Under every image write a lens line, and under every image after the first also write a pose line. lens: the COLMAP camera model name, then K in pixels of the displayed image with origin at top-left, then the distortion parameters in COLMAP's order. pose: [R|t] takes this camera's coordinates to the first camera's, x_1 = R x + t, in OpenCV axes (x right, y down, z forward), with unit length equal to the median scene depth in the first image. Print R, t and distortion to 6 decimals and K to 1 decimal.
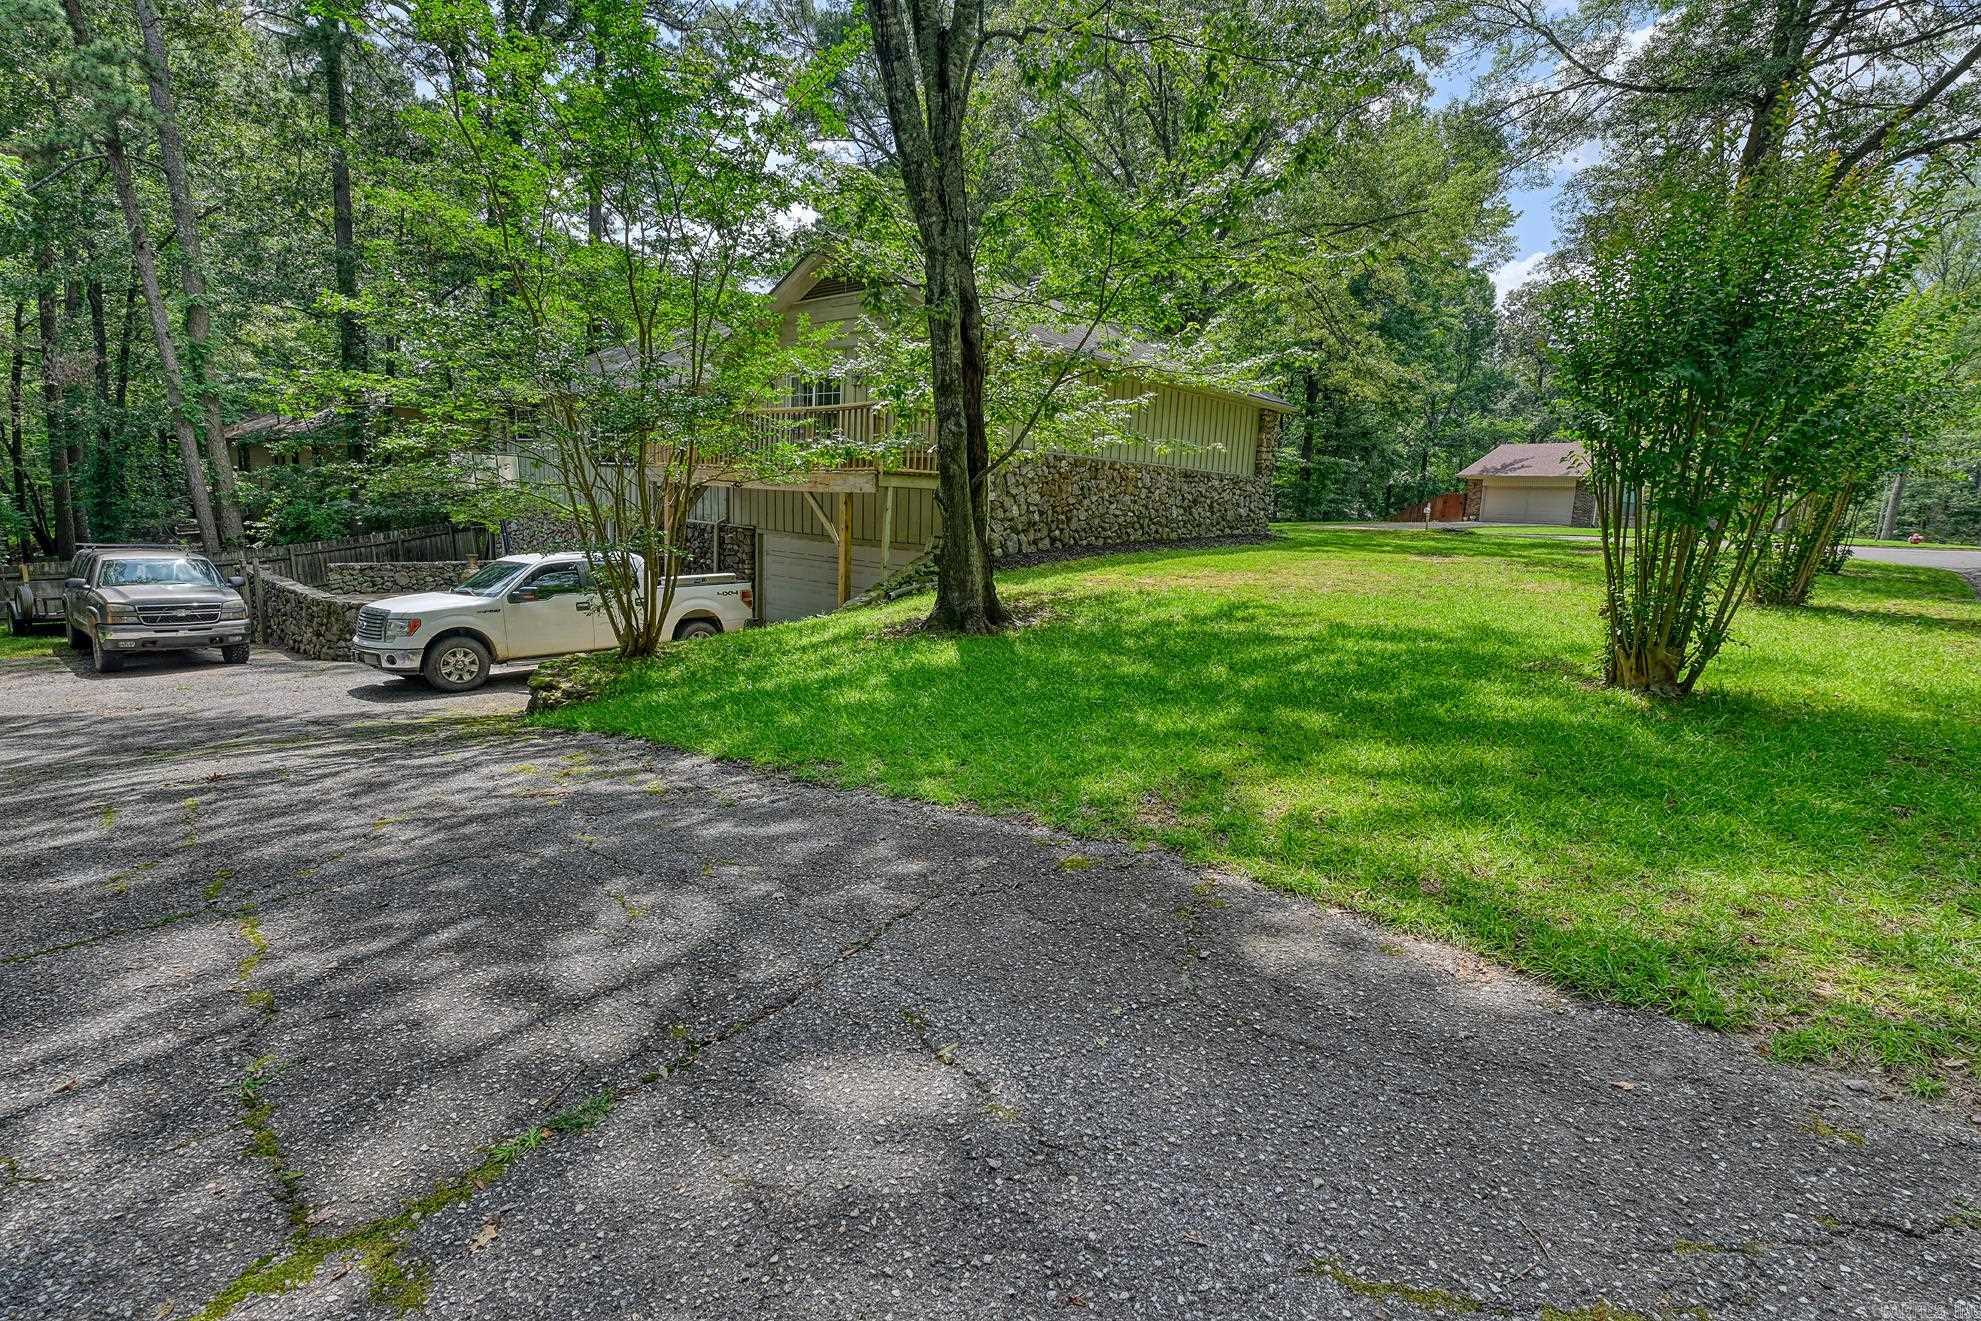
lens RADIAL K [[936.9, 0, 990.5], [0, 936.9, 660.5], [0, 0, 1]] dist [0.001176, 0.000544]
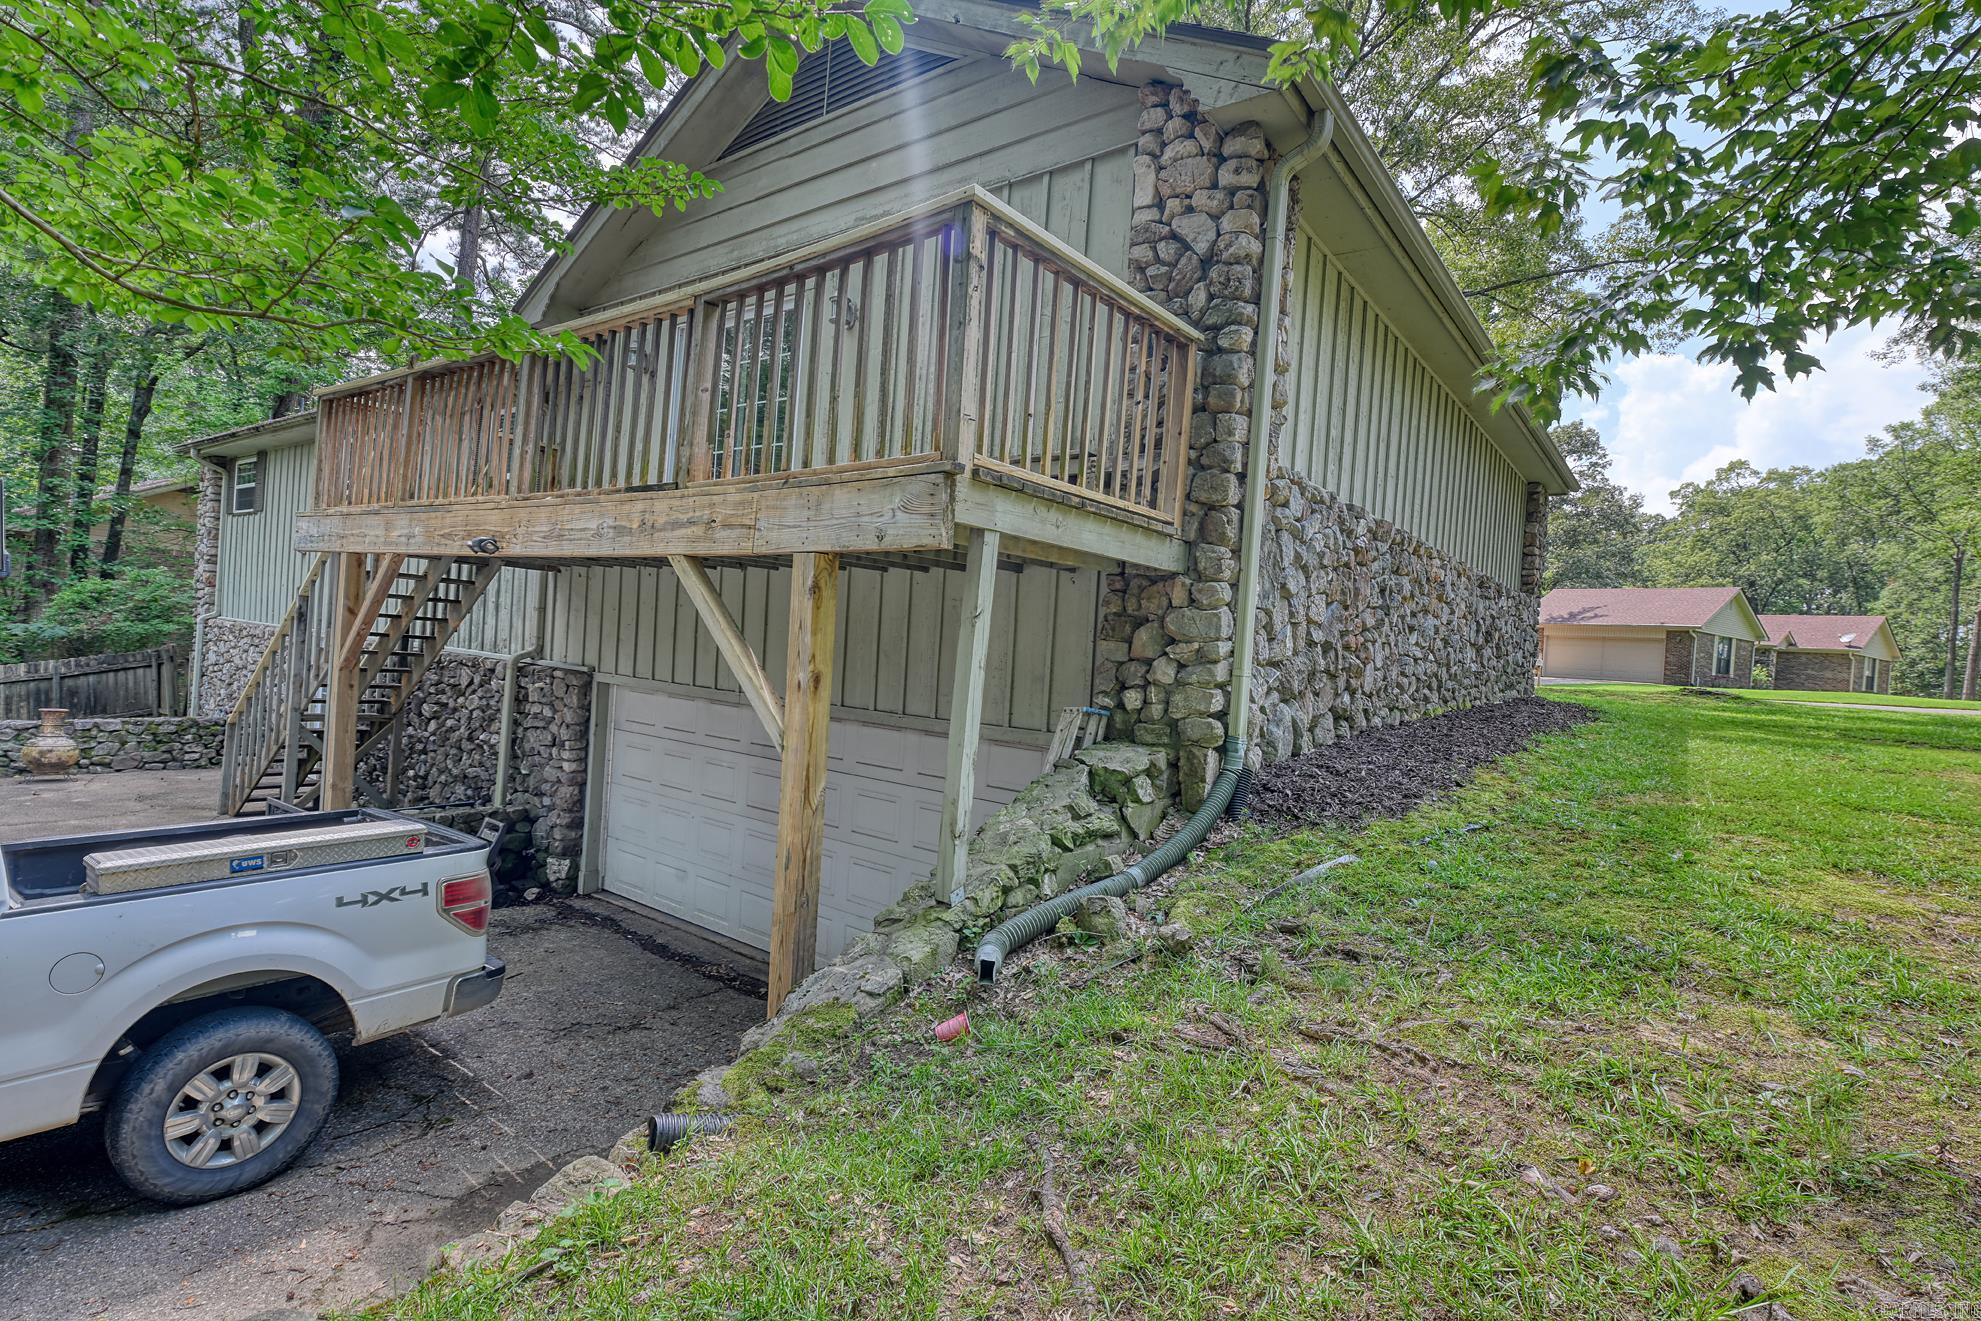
lens RADIAL K [[936.9, 0, 990.5], [0, 936.9, 660.5], [0, 0, 1]] dist [0.001176, 0.000544]
pose [[0.997555, 0.022079, 0.066302, -0.112117], [-0.011666, 0.988077, -0.153520, -0.097658], [-0.068901, 0.152371, 0.985919, 0.670354]]
